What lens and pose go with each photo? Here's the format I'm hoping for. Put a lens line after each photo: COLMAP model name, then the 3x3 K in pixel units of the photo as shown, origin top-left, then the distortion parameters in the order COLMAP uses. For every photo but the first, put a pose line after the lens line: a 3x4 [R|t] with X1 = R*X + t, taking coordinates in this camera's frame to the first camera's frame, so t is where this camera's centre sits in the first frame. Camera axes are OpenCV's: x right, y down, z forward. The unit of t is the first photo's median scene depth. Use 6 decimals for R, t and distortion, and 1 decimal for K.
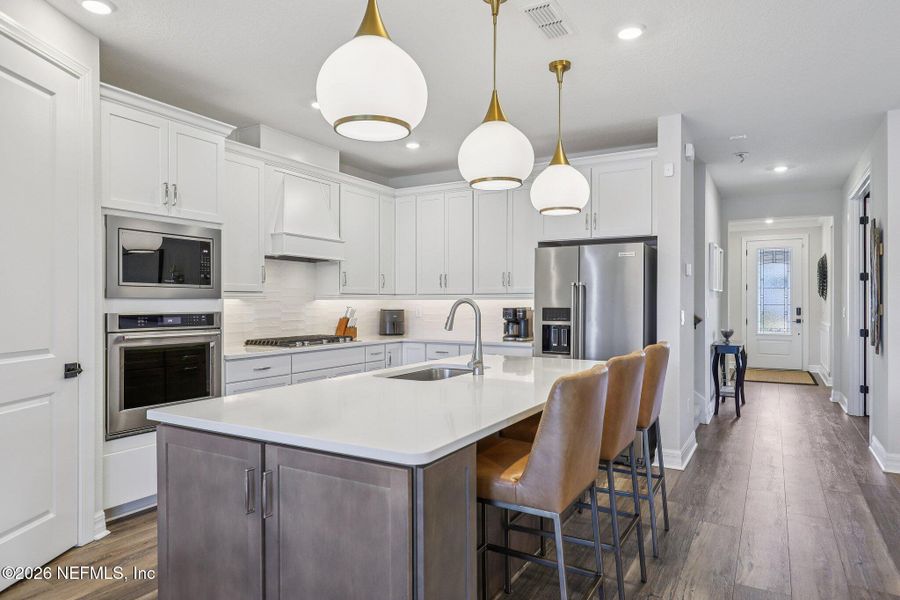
lens RADIAL K [[555.1, 0, 455.9], [0, 555.1, 301.3], [0, 0, 1]] dist [0.002957, 0.000897]
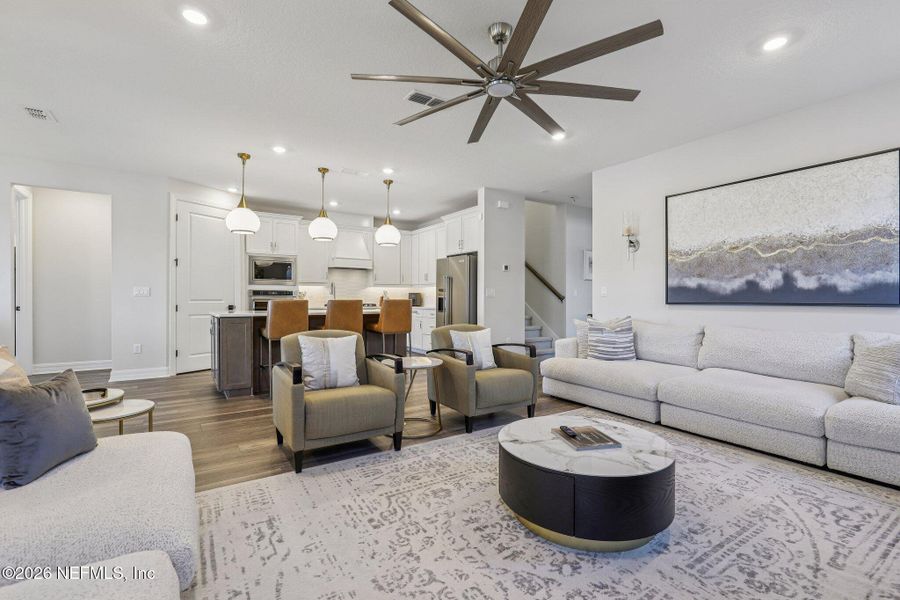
lens RADIAL K [[412.7, 0, 458.8], [0, 412.7, 299.7], [0, 0, 1]] dist [-0.004053, 0.000080]
pose [[0.901426, 0.001583, -0.432931, 1.072808], [-0.000184, 0.999995, 0.003273, 0.055926], [0.432934, -0.002870, 0.901421, -0.379495]]
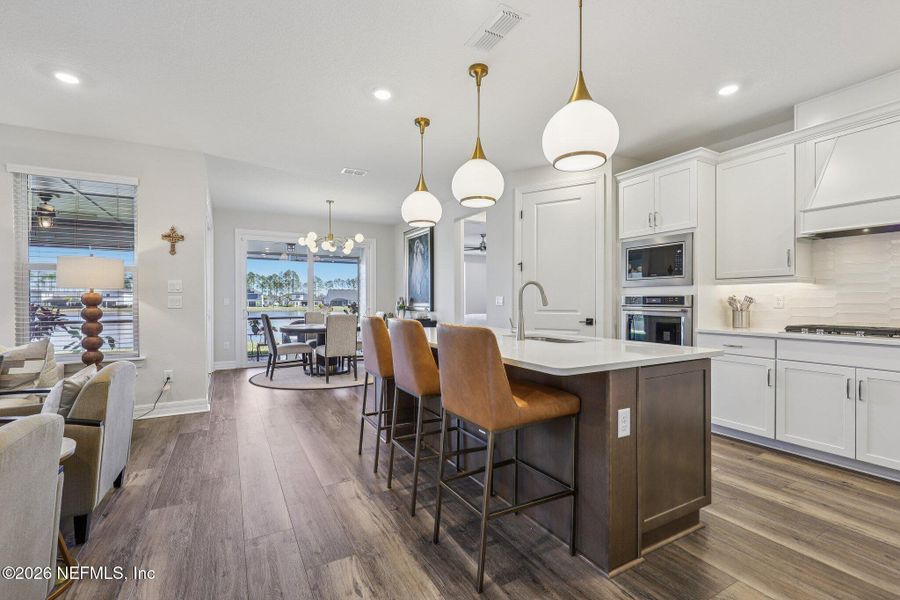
lens RADIAL K [[405.3, 0, 454.9], [0, 405.3, 301.9], [0, 0, 1]] dist [-0.002708, 0.000065]
pose [[-0.513608, 0.004382, -0.858014, 0.694244], [0.003142, 0.999990, 0.003226, 0.030941], [0.858019, -0.001039, -0.513616, 1.024221]]
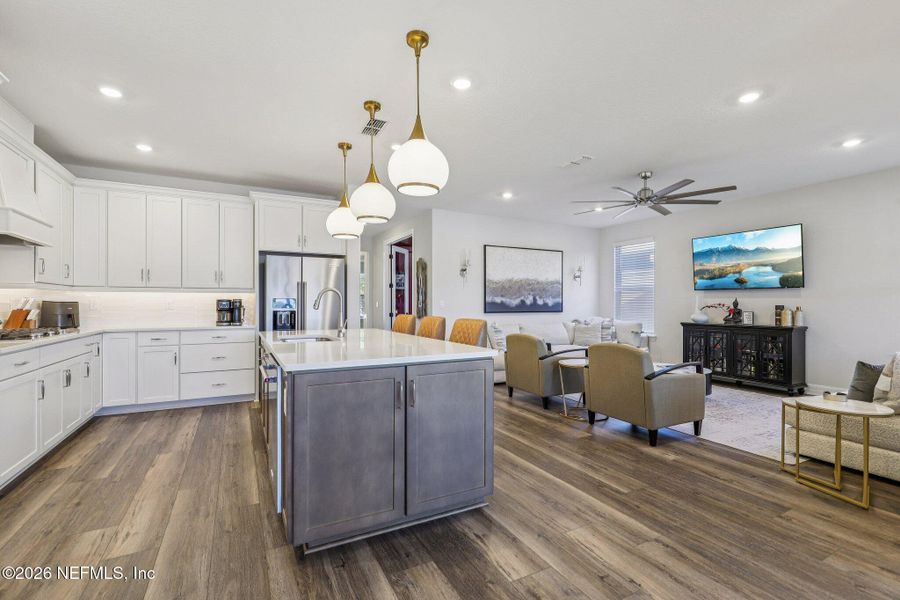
lens RADIAL K [[405.3, 0, 454.9], [0, 405.3, 301.9], [0, 0, 1]] dist [-0.002708, 0.000065]
pose [[0.527680, 0.003997, 0.849434, -0.576665], [-0.001250, 0.999991, -0.003930, 0.028737], [-0.849442, 0.001012, 0.527680, 0.098142]]
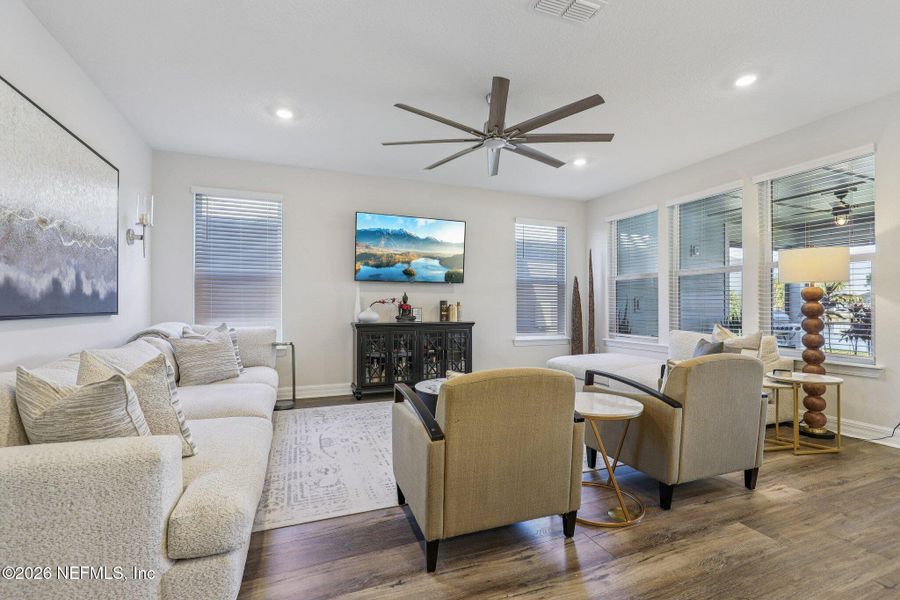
lens RADIAL K [[412.7, 0, 458.8], [0, 412.7, 299.7], [0, 0, 1]] dist [-0.004053, 0.000080]
pose [[-0.791573, 0.007979, 0.611023, 0.371688], [-0.001391, 0.999889, -0.014859, 0.053345], [-0.611073, -0.012612, -0.791474, 0.991904]]
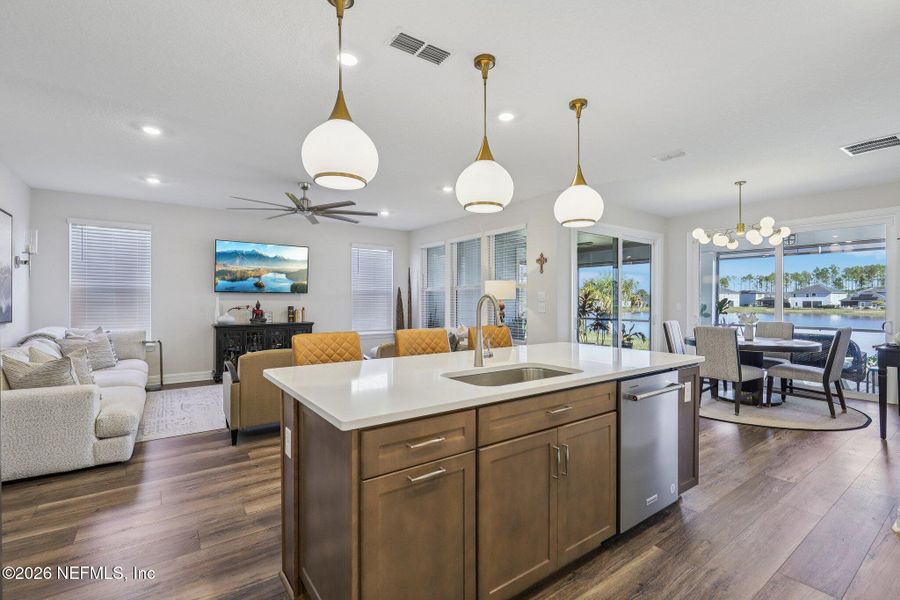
lens RADIAL K [[408.5, 0, 457.9], [0, 408.5, 299.8], [0, 0, 1]] dist [-0.000270, 0.000191]
pose [[-0.916593, -0.001351, 0.399820, -0.176694], [-0.002182, 0.999996, -0.001623, 0.005183], [-0.399817, -0.002360, -0.916592, 1.311547]]
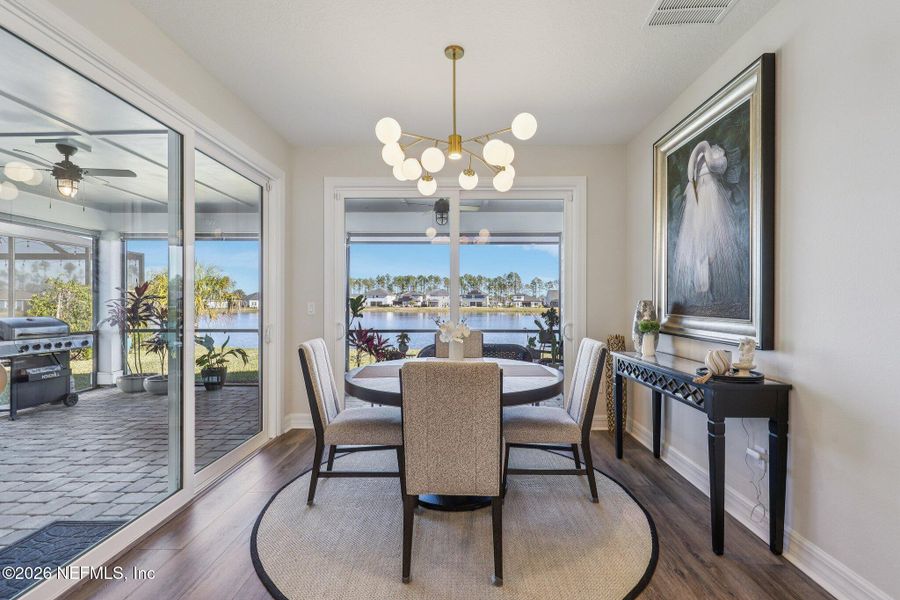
lens RADIAL K [[405.3, 0, 454.9], [0, 405.3, 301.9], [0, 0, 1]] dist [-0.002708, 0.000065]
pose [[-0.877145, -0.000200, -0.480226, -0.180303], [-0.000698, 0.999999, 0.000858, 0.014219], [0.480225, 0.001087, -0.877144, 0.277521]]
